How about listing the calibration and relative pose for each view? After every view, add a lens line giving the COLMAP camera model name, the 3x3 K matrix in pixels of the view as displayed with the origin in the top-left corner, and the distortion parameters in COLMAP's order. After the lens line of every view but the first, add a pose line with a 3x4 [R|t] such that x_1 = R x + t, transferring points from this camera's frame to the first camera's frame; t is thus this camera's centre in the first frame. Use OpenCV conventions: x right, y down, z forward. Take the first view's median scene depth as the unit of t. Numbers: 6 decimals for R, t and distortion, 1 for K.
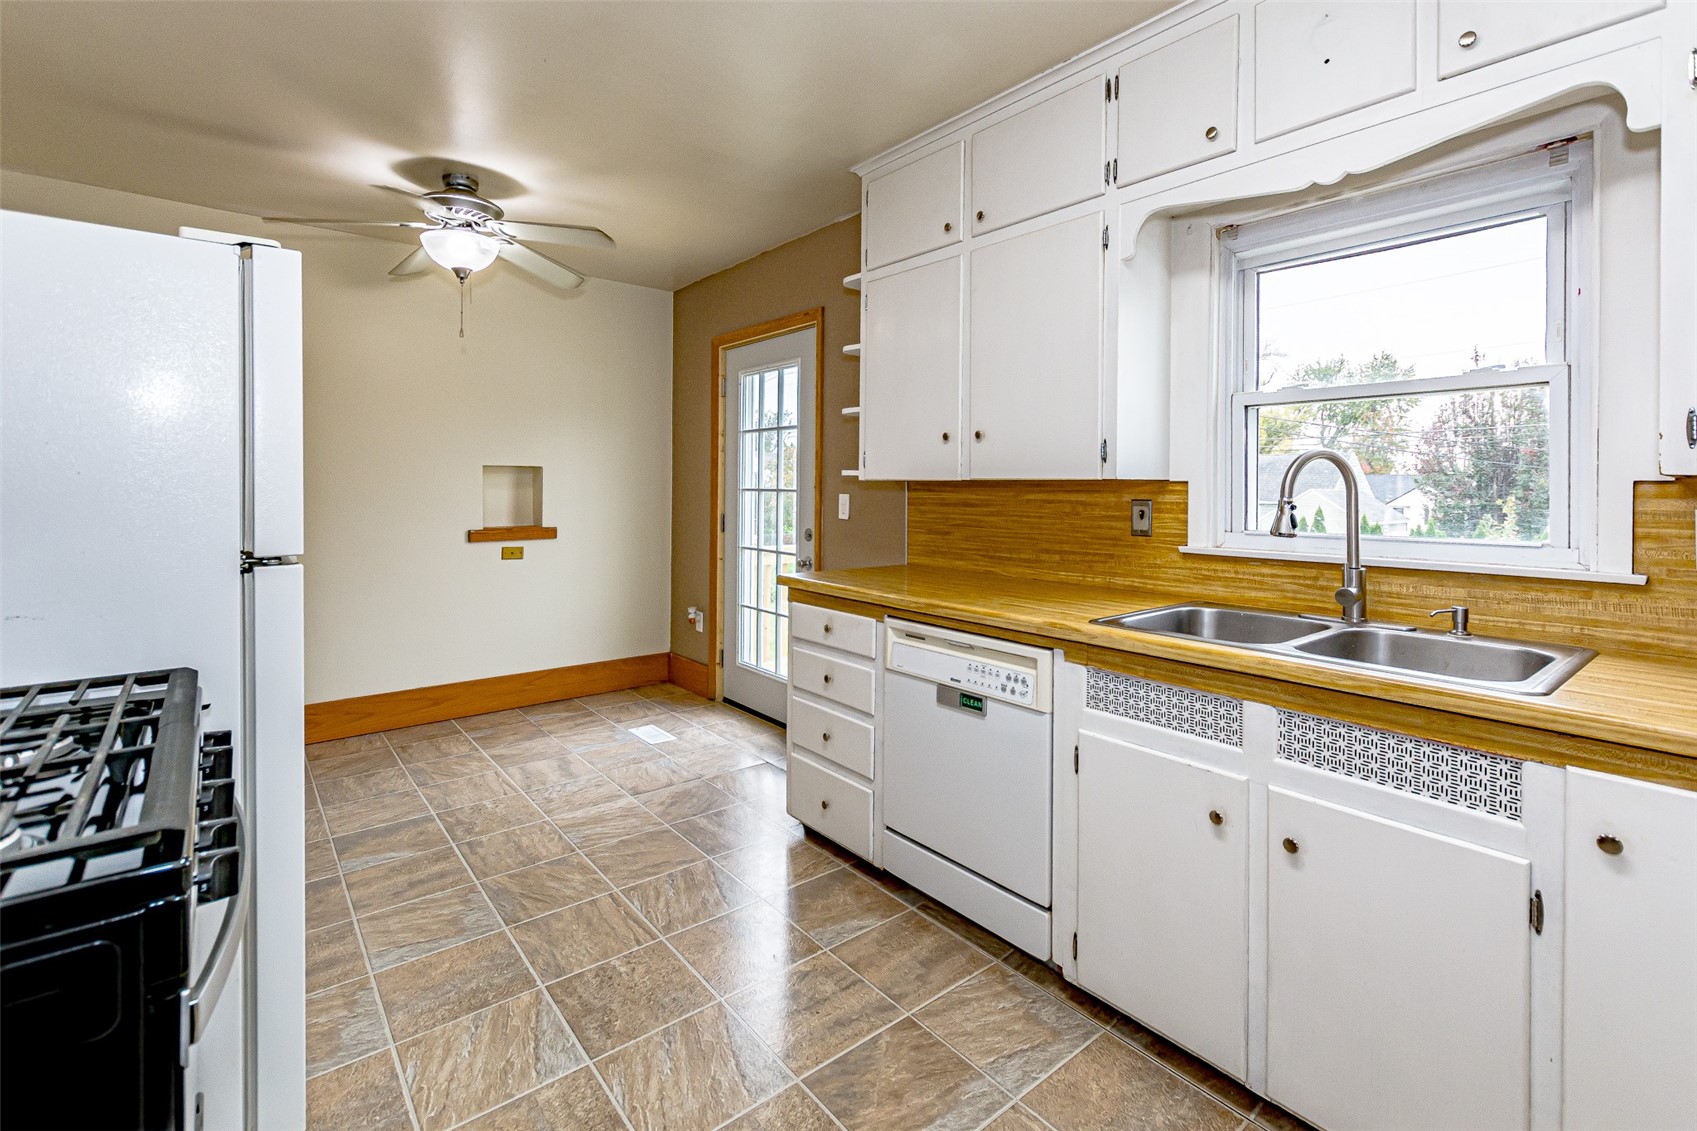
lens RADIAL K [[761.5, 0, 846.8], [0, 761.5, 490.8], [0, 0, 1]] dist [0.010382, -0.008060]
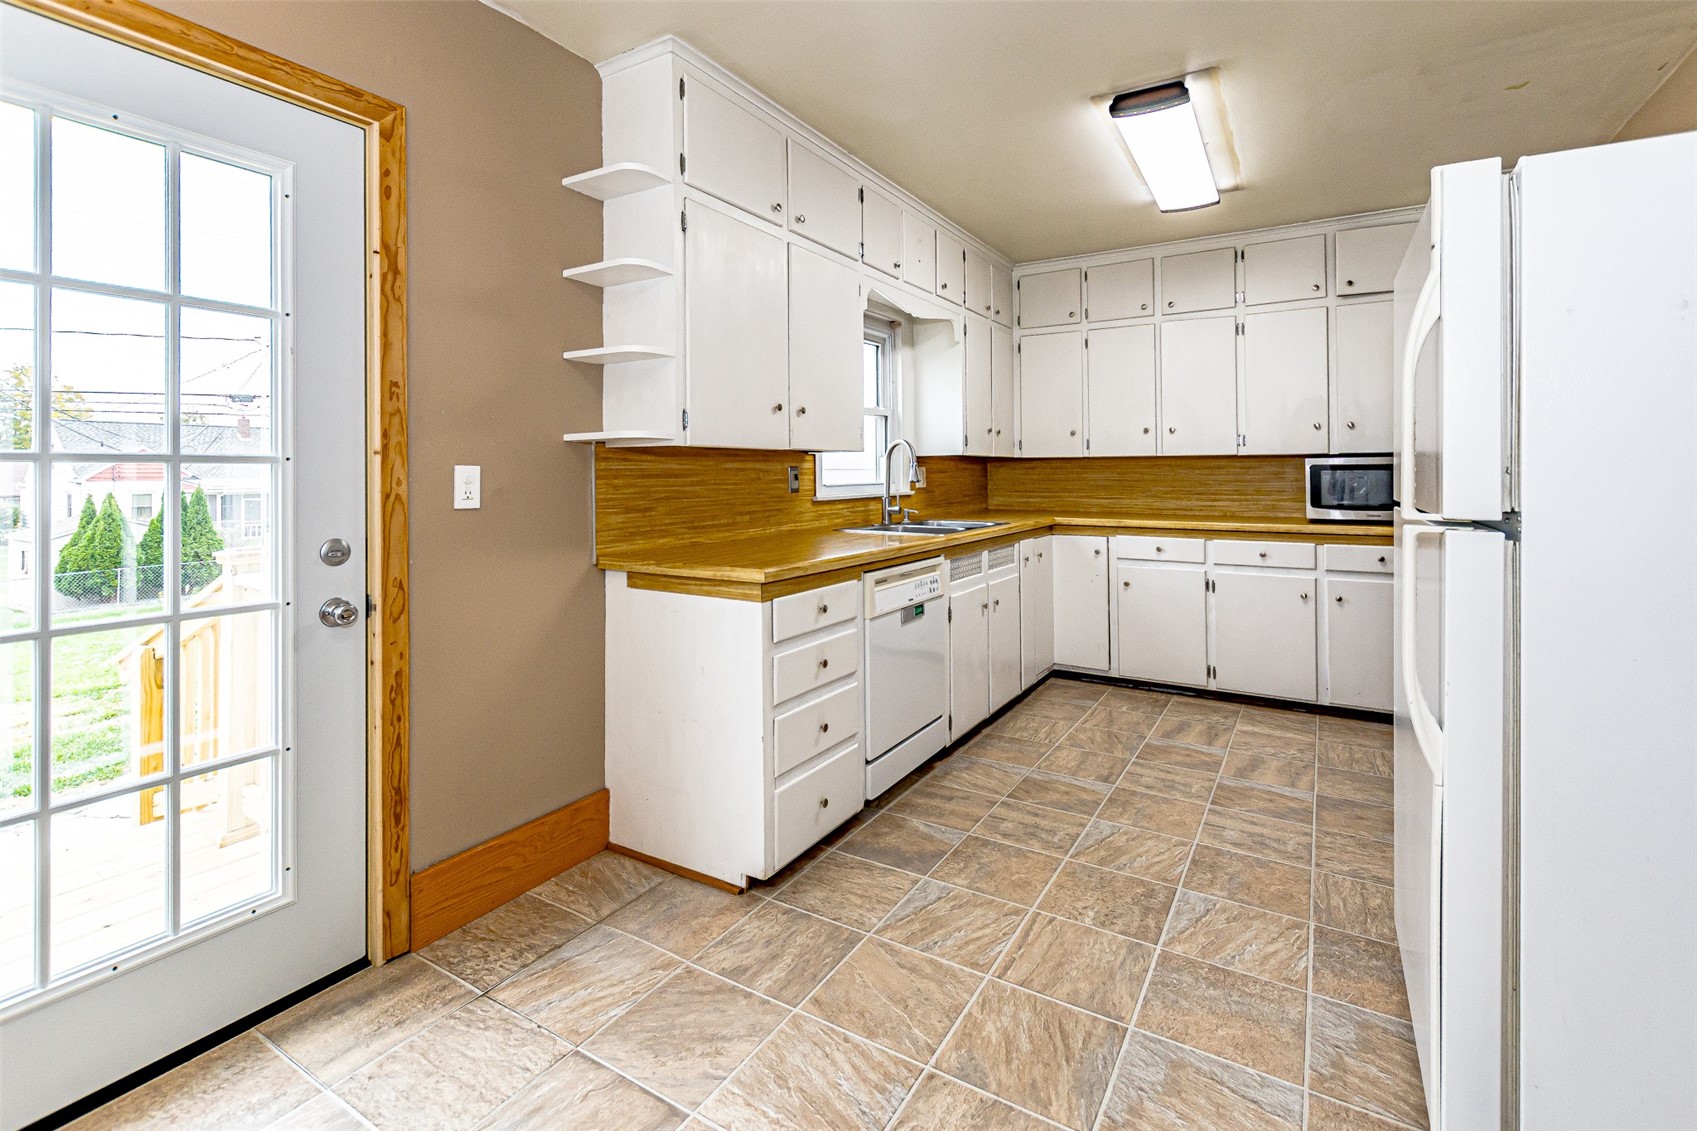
lens RADIAL K [[846.7, 0, 794.6], [0, 846.7, 464.8], [0, 0, 1]] dist [-0.000866, -0.001054]
pose [[-0.329073, 0.001400, 0.944303, -1.155963], [0.006574, 0.999978, 0.000808, 0.007764], [-0.944281, 0.006474, -0.329075, 1.621555]]
